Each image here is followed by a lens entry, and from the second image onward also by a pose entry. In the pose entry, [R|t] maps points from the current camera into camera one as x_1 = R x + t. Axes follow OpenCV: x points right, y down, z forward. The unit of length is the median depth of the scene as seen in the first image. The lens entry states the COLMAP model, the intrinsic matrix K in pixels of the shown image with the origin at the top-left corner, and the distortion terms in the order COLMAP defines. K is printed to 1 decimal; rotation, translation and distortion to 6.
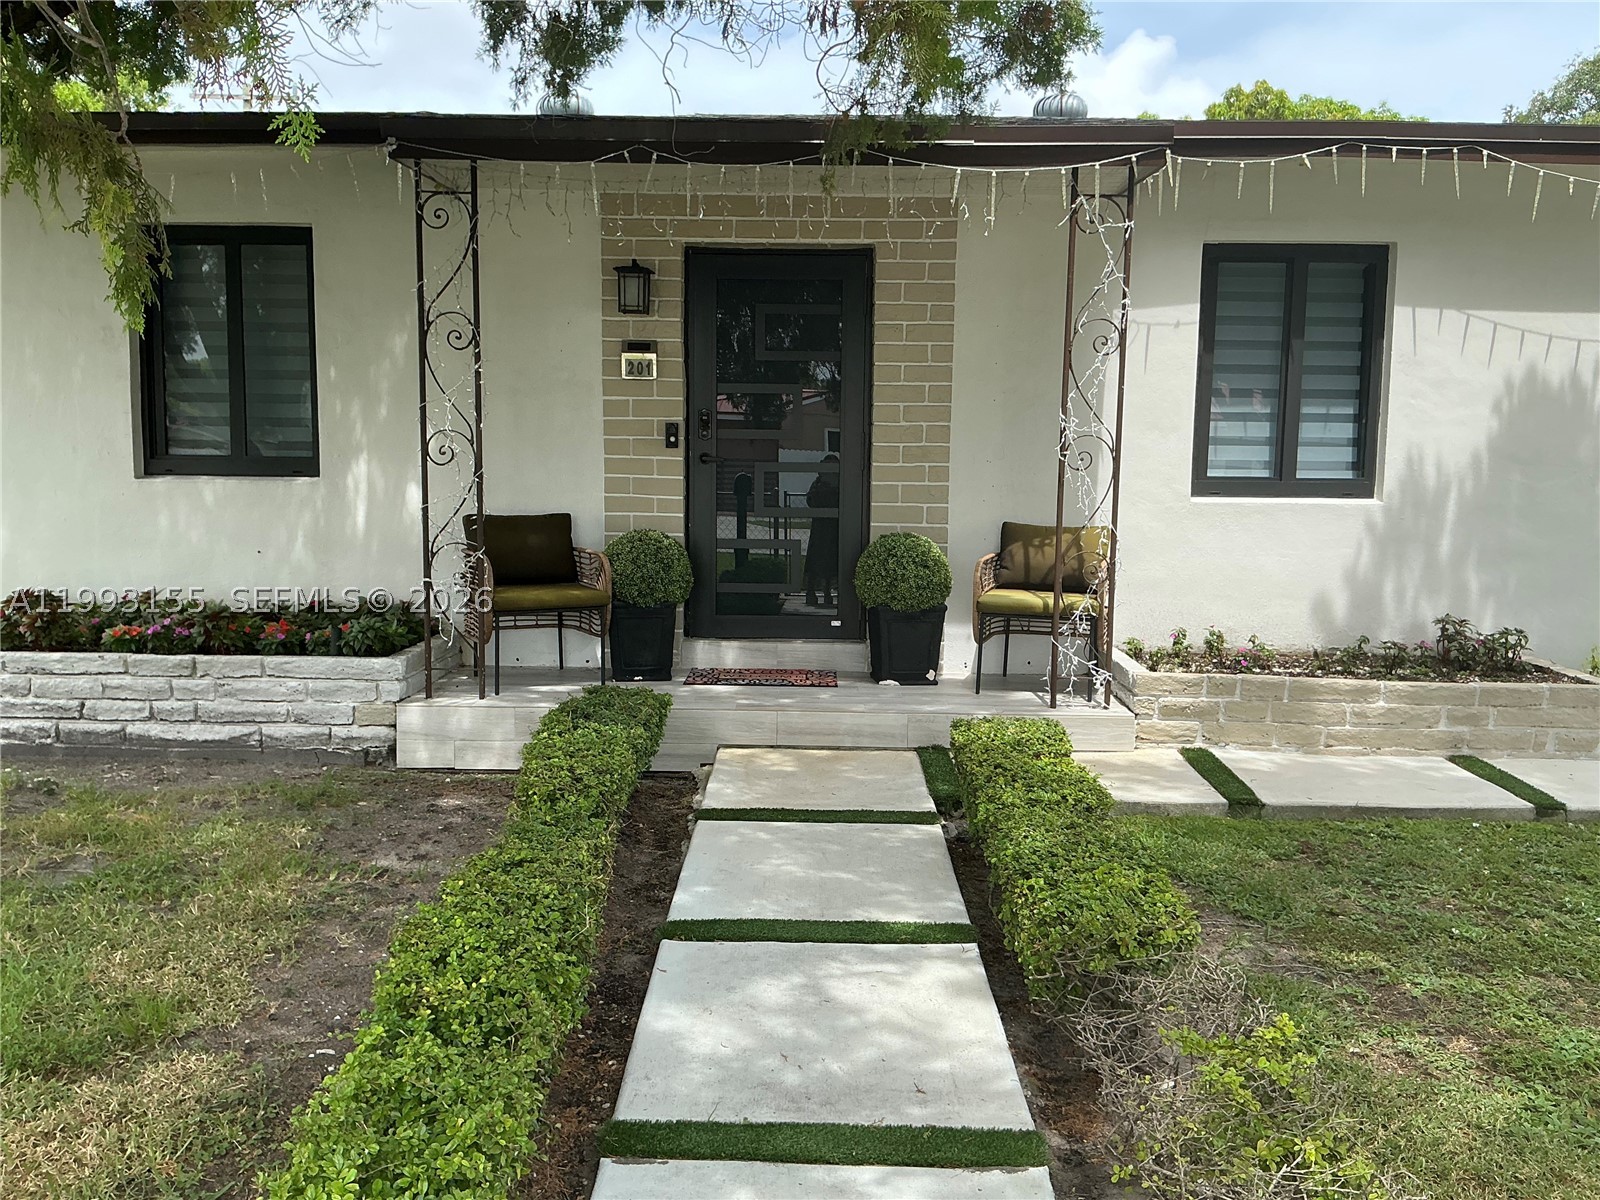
lens RADIAL K [[1334.4, 0, 800.3], [0, 1334.4, 593.1], [0, 0, 1]] dist [0.167111, -0.348687]
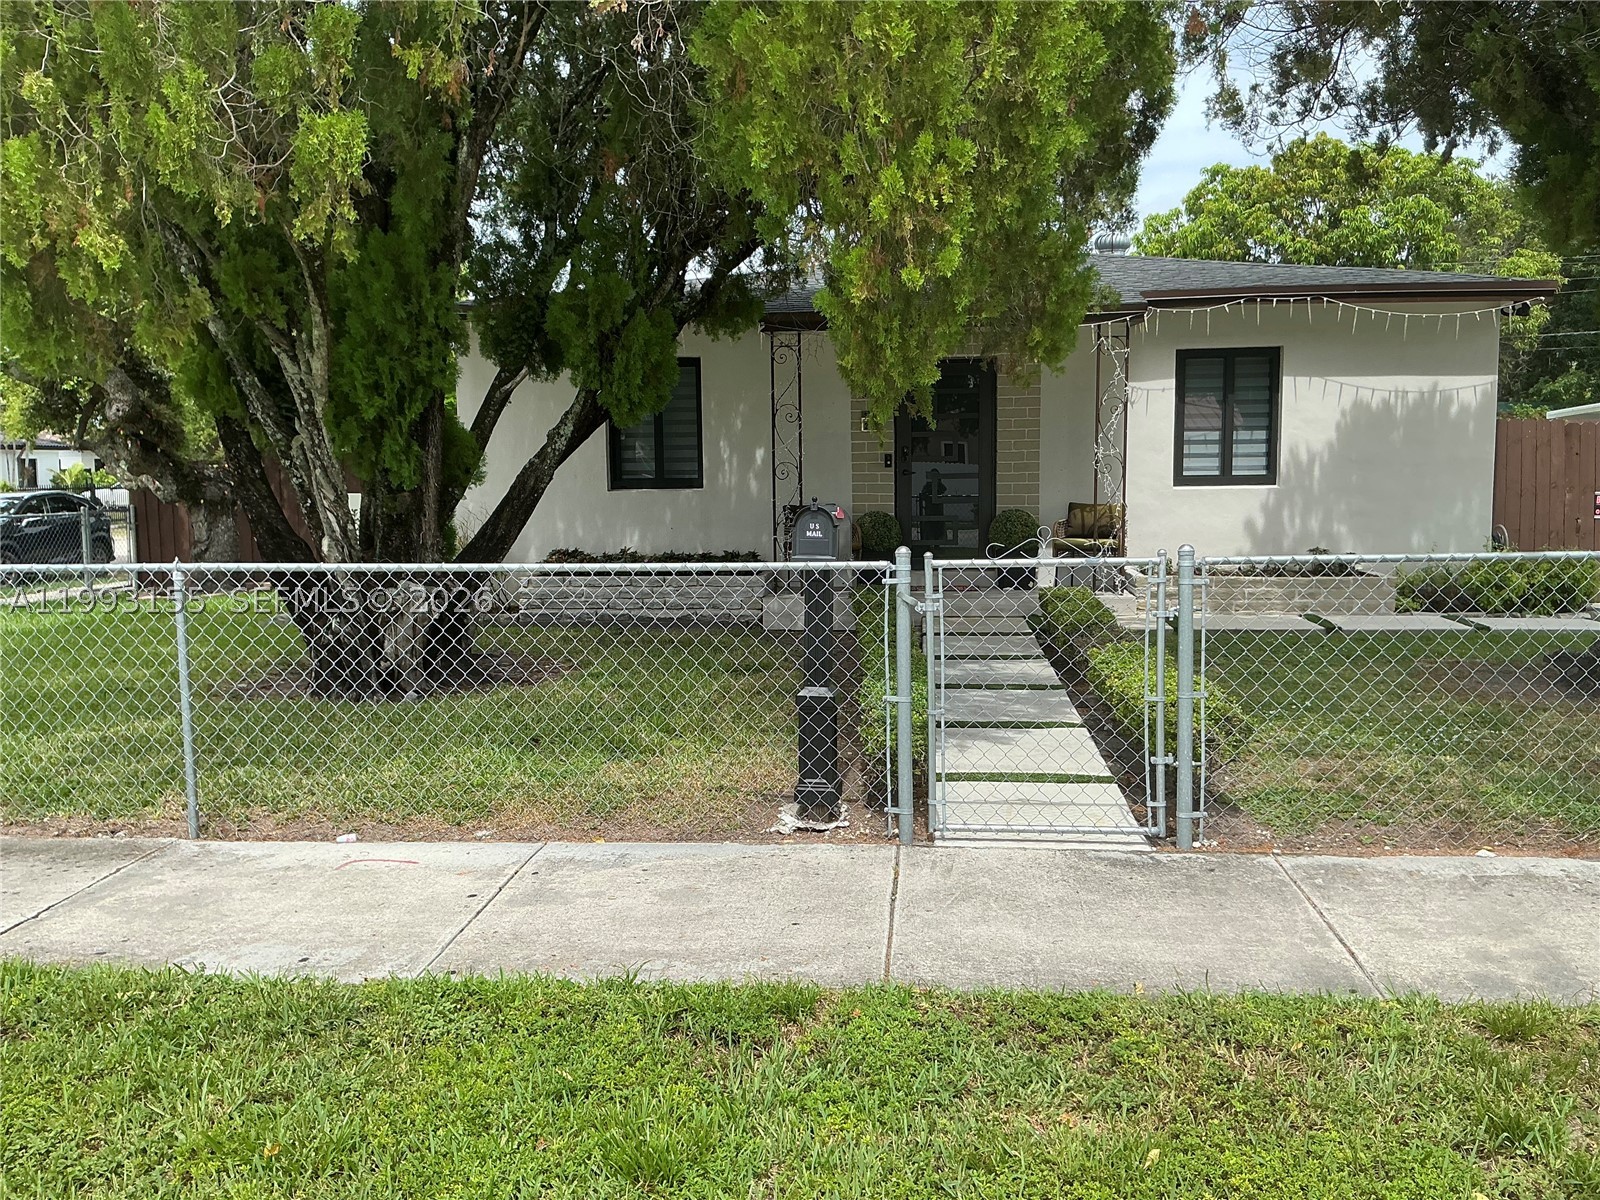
lens RADIAL K [[1334.4, 0, 800.3], [0, 1334.4, 593.1], [0, 0, 1]] dist [0.167111, -0.348687]
pose [[0.996875, -0.017506, -0.077025, -0.077441], [0.016588, 0.999784, -0.012547, 0.088245], [0.077228, 0.011231, 0.996950, -0.867285]]
